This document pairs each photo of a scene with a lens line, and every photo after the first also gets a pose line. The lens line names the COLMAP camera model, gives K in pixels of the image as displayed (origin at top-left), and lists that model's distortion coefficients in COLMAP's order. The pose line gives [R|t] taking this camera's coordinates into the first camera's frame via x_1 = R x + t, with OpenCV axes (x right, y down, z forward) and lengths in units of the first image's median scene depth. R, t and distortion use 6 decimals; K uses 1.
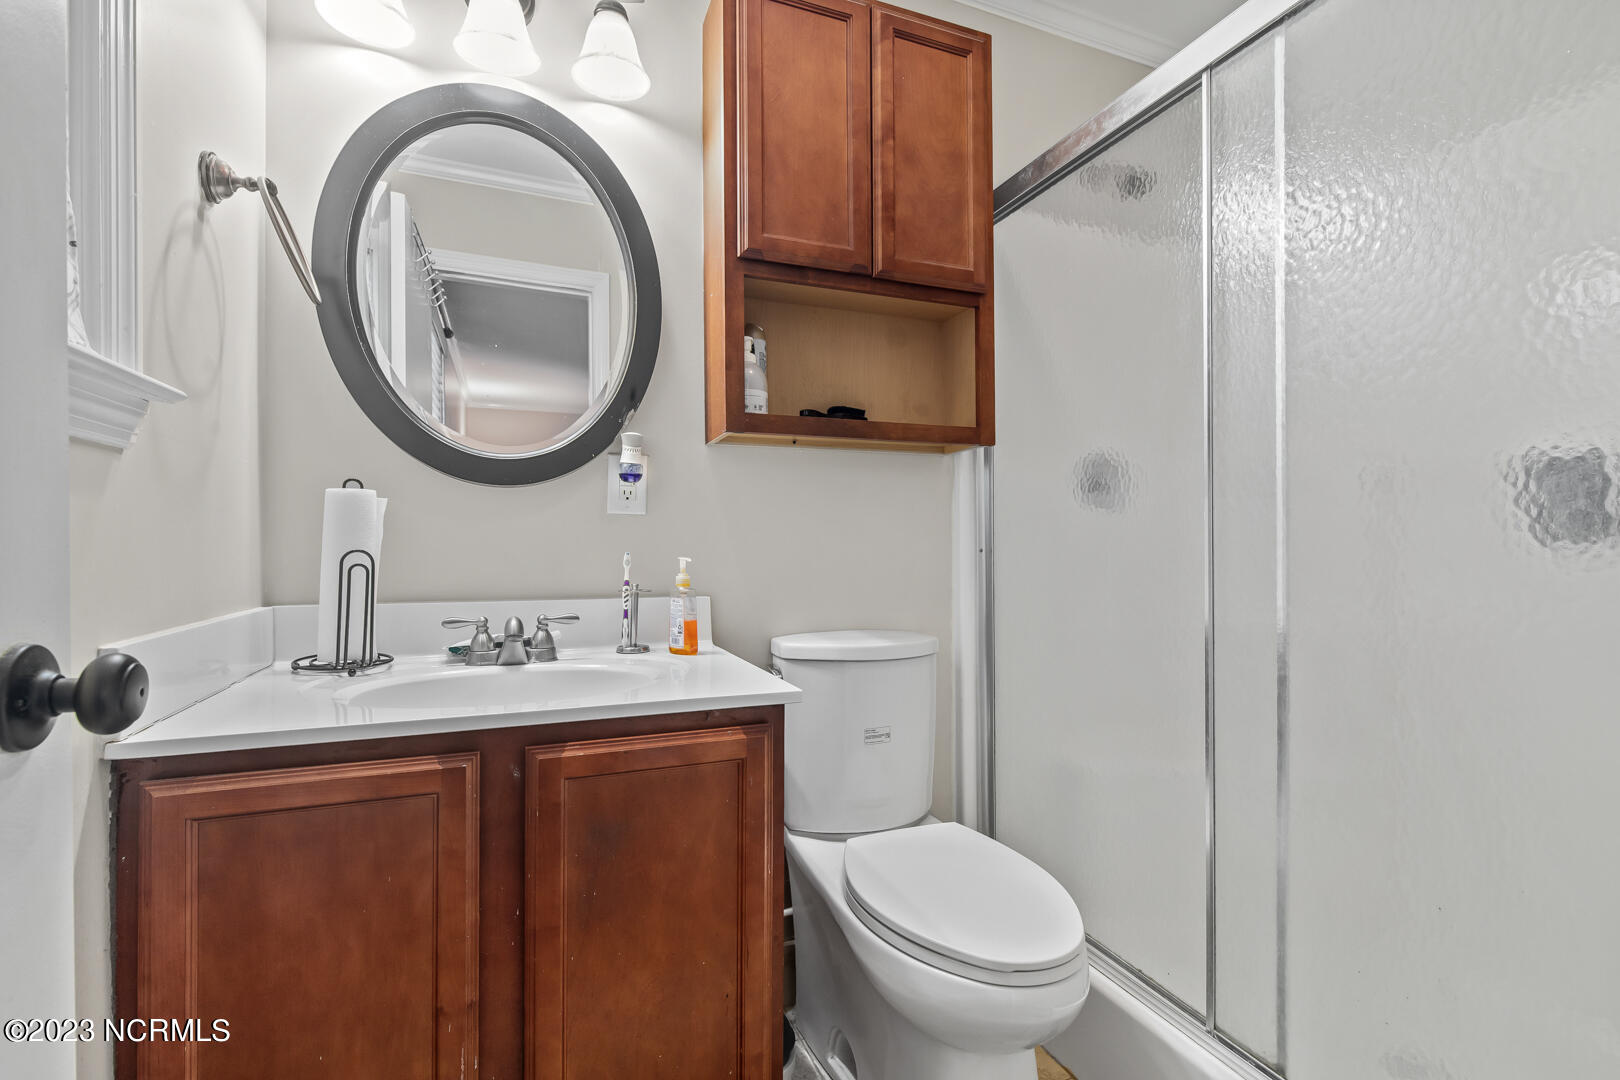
lens RADIAL K [[745.8, 0, 822.3], [0, 745.8, 544.2], [0, 0, 1]] dist [0.002253, 0.000053]
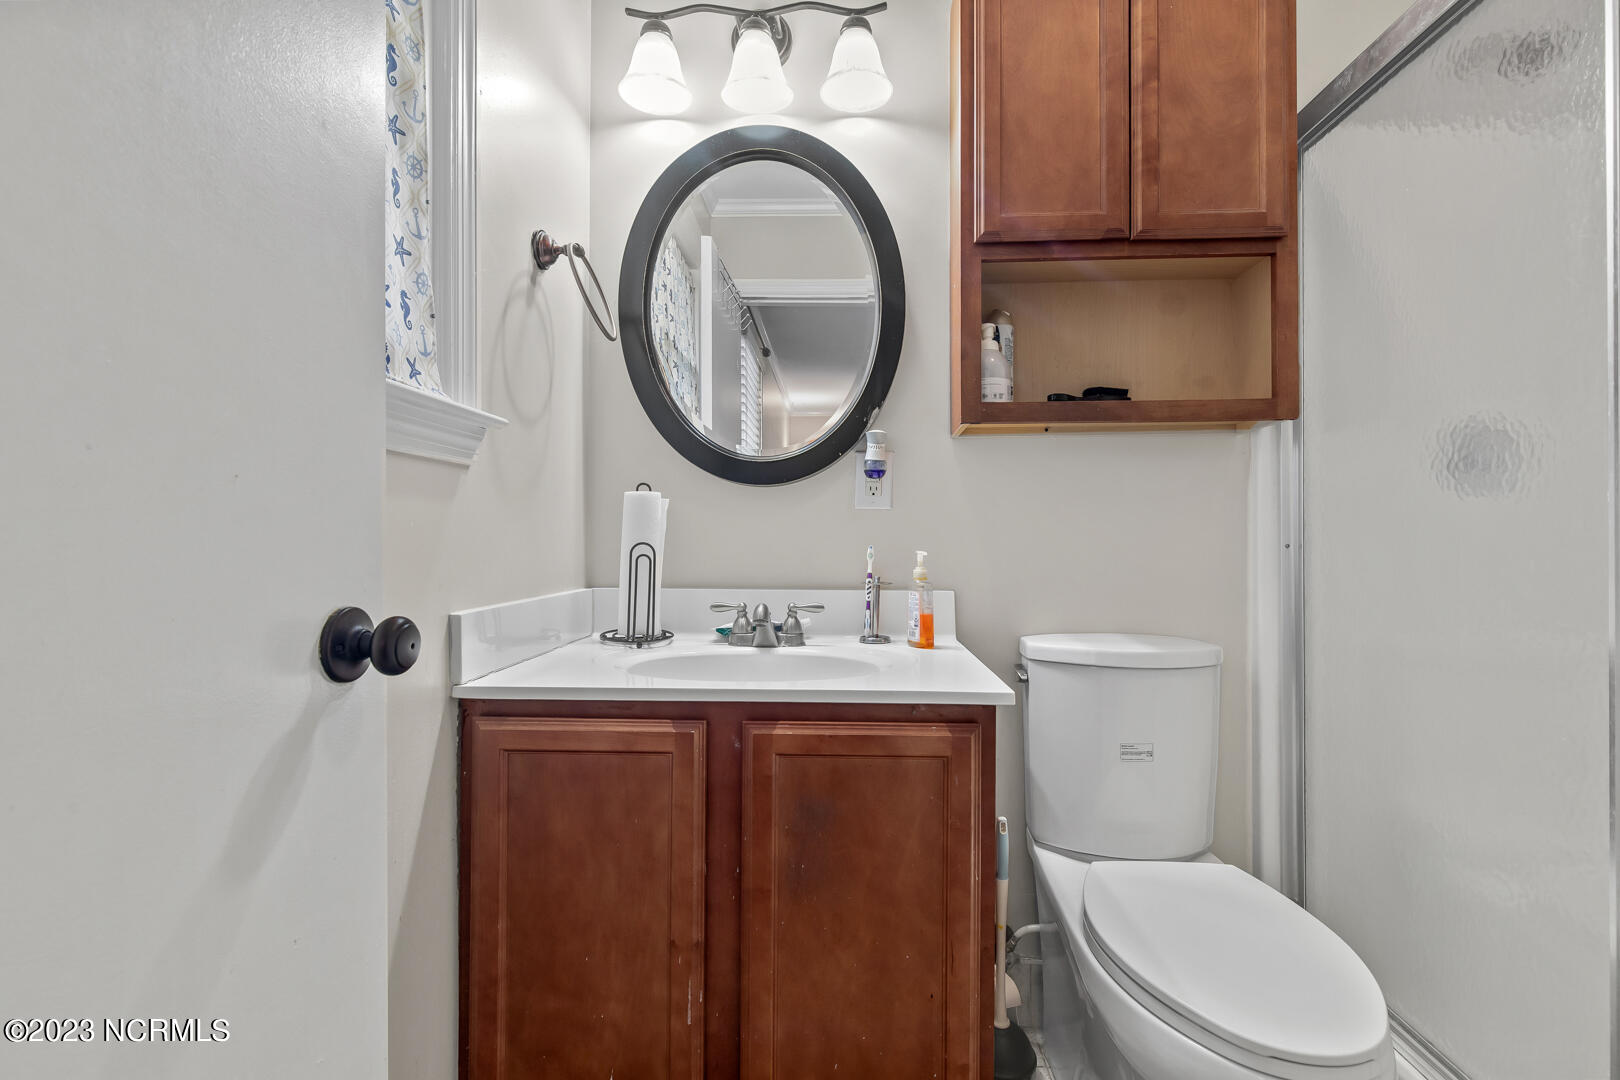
lens RADIAL K [[745.8, 0, 823.2], [0, 745.8, 540.5], [0, 0, 1]] dist [0.002253, 0.000053]
pose [[0.908152, 0.000552, -0.418641, 0.115726], [-0.000568, 1.000000, 0.000087, 0.003443], [0.418641, 0.000158, 0.908152, 0.034477]]
